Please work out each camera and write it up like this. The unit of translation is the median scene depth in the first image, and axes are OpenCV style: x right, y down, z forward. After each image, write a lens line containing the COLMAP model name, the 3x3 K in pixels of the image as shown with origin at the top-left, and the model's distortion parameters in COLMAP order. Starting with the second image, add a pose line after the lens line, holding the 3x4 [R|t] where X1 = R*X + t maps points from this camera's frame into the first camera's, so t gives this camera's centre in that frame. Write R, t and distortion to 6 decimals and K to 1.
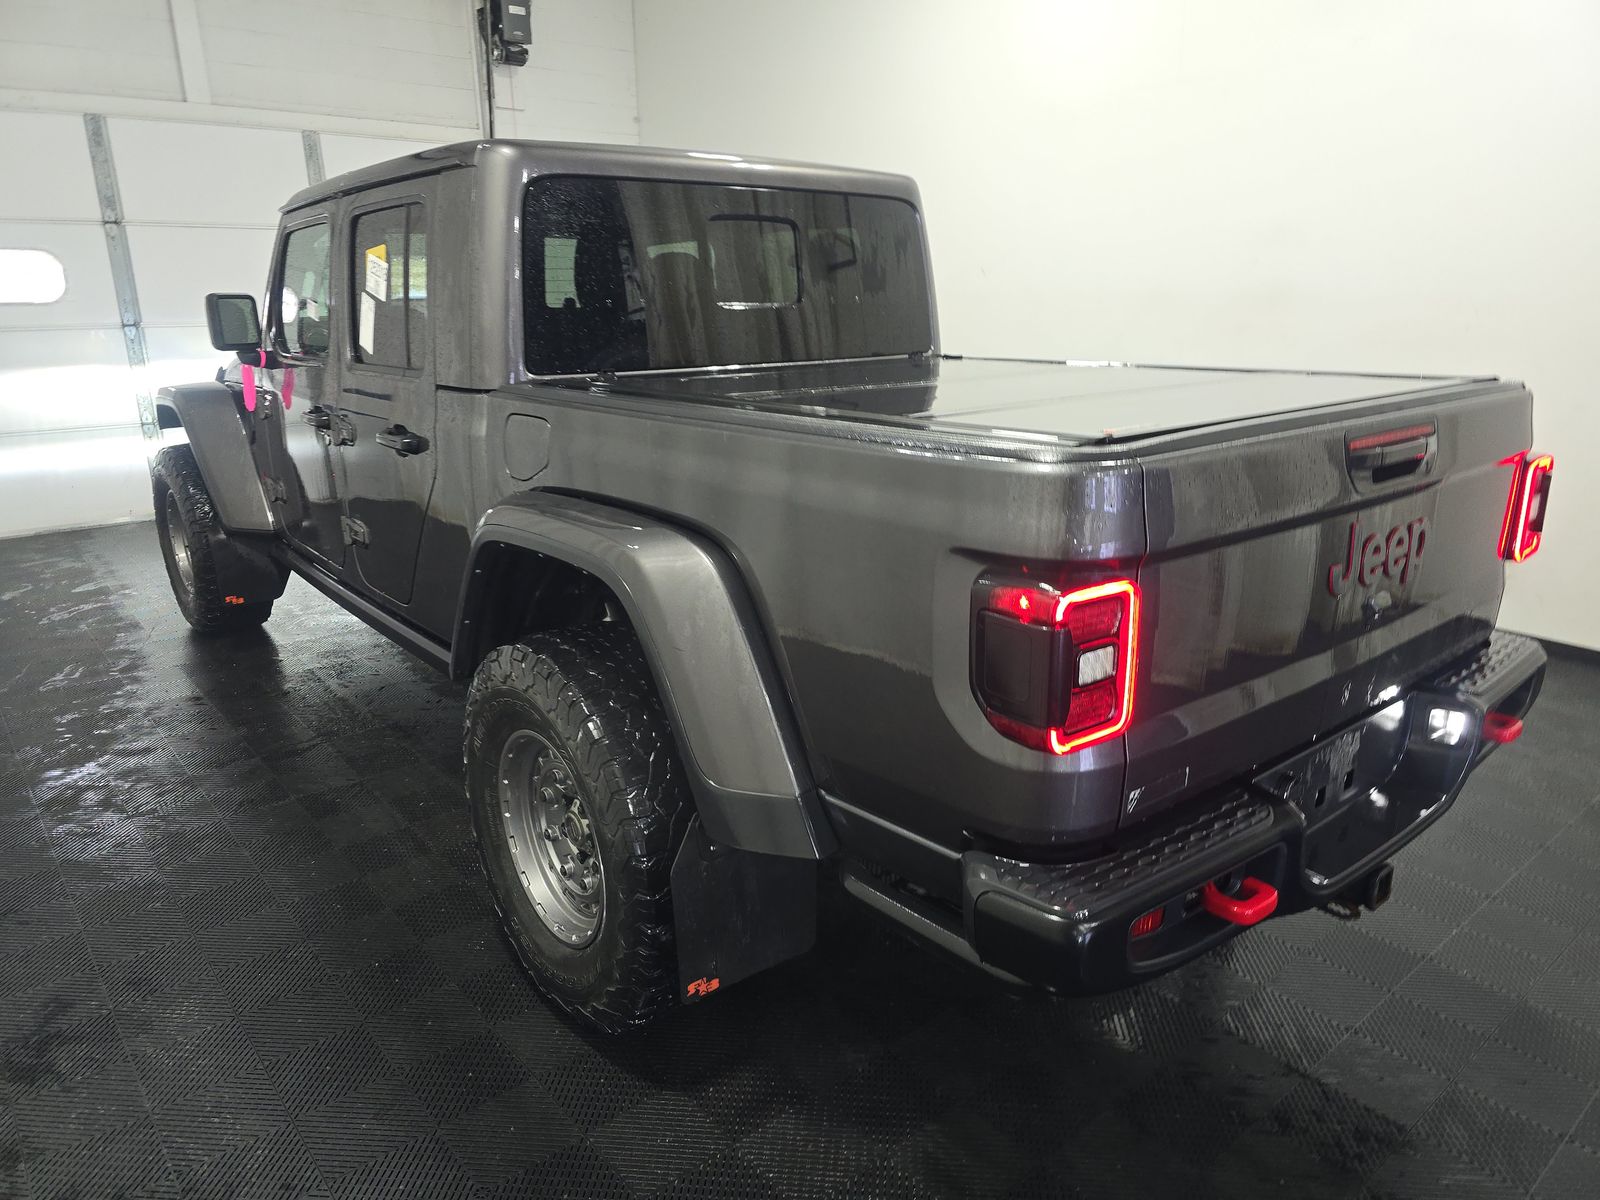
lens RADIAL K [[1064.2, 0, 823.9], [0, 1064.2, 600.0], [0, 0, 1]] dist [0.005289, -0.003205]
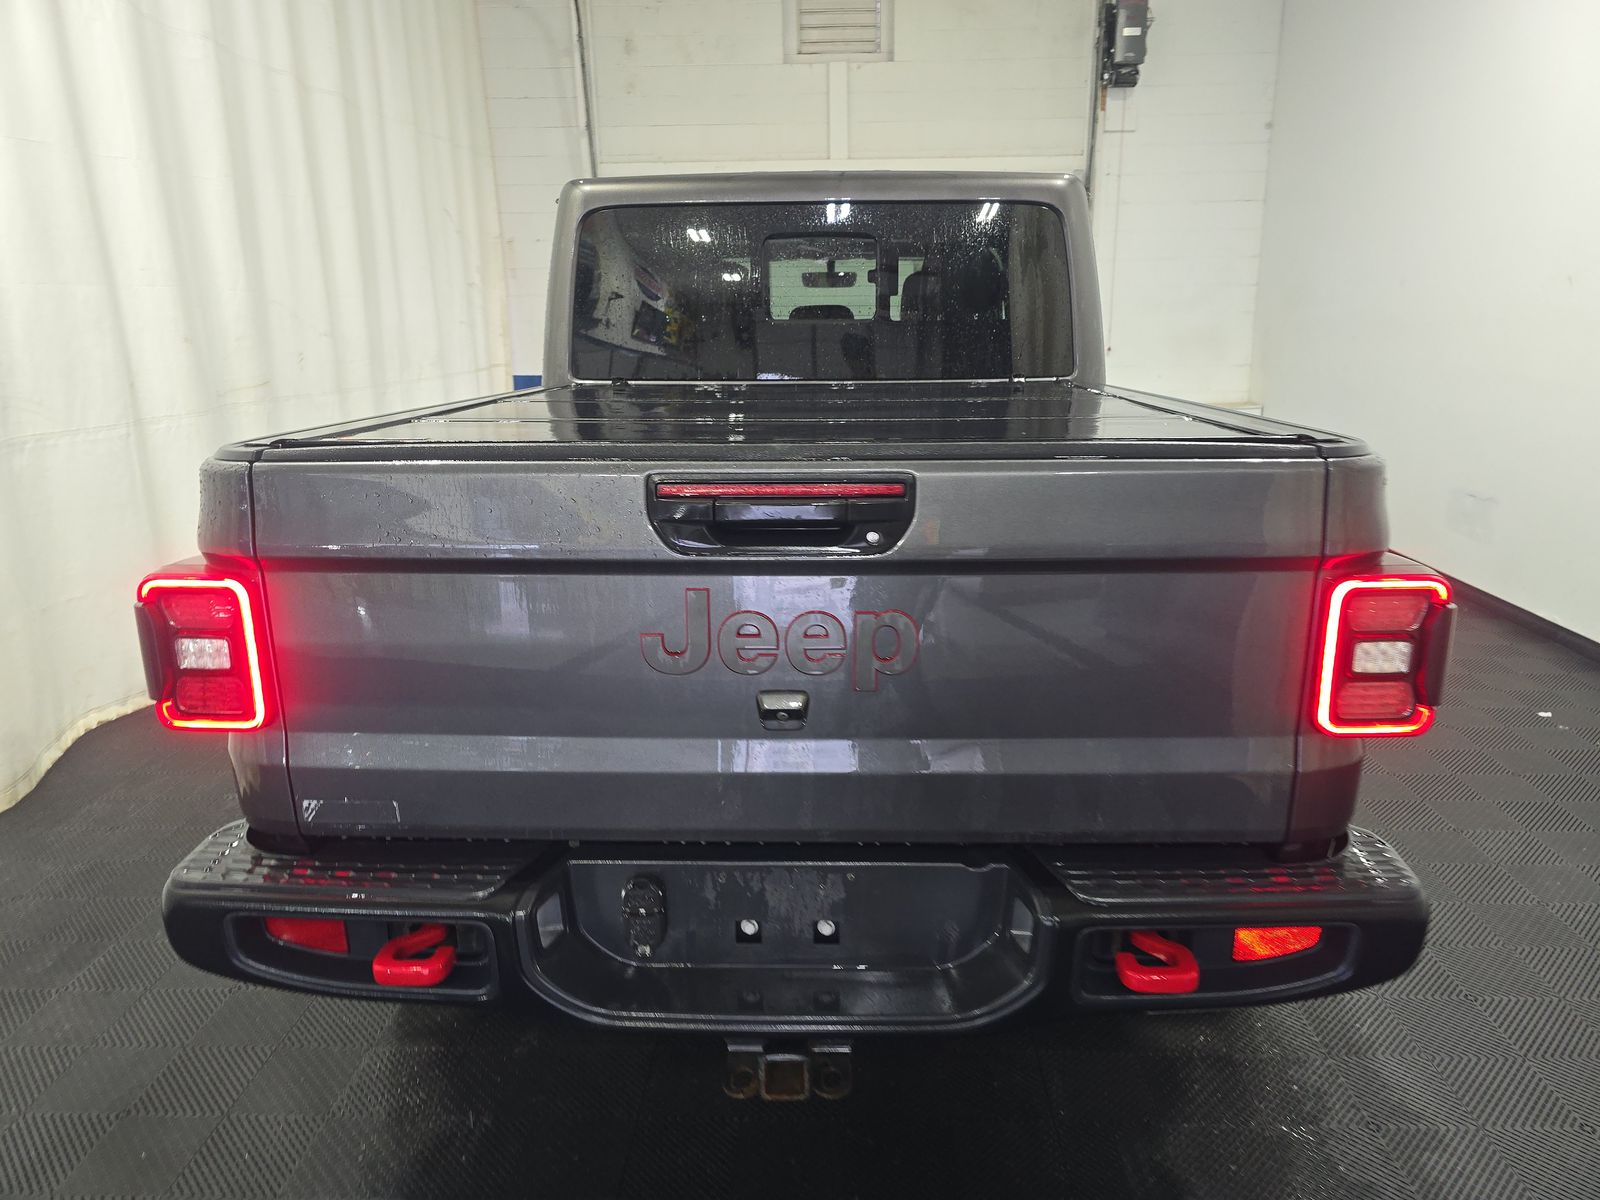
lens RADIAL K [[1064.2, 0, 823.9], [0, 1064.2, 600.0], [0, 0, 1]] dist [0.005289, -0.003205]
pose [[0.738198, 0.169526, -0.652936, 0.277150], [-0.182893, 0.981952, 0.048174, -0.030678], [0.649318, 0.083856, 0.755880, 0.119564]]
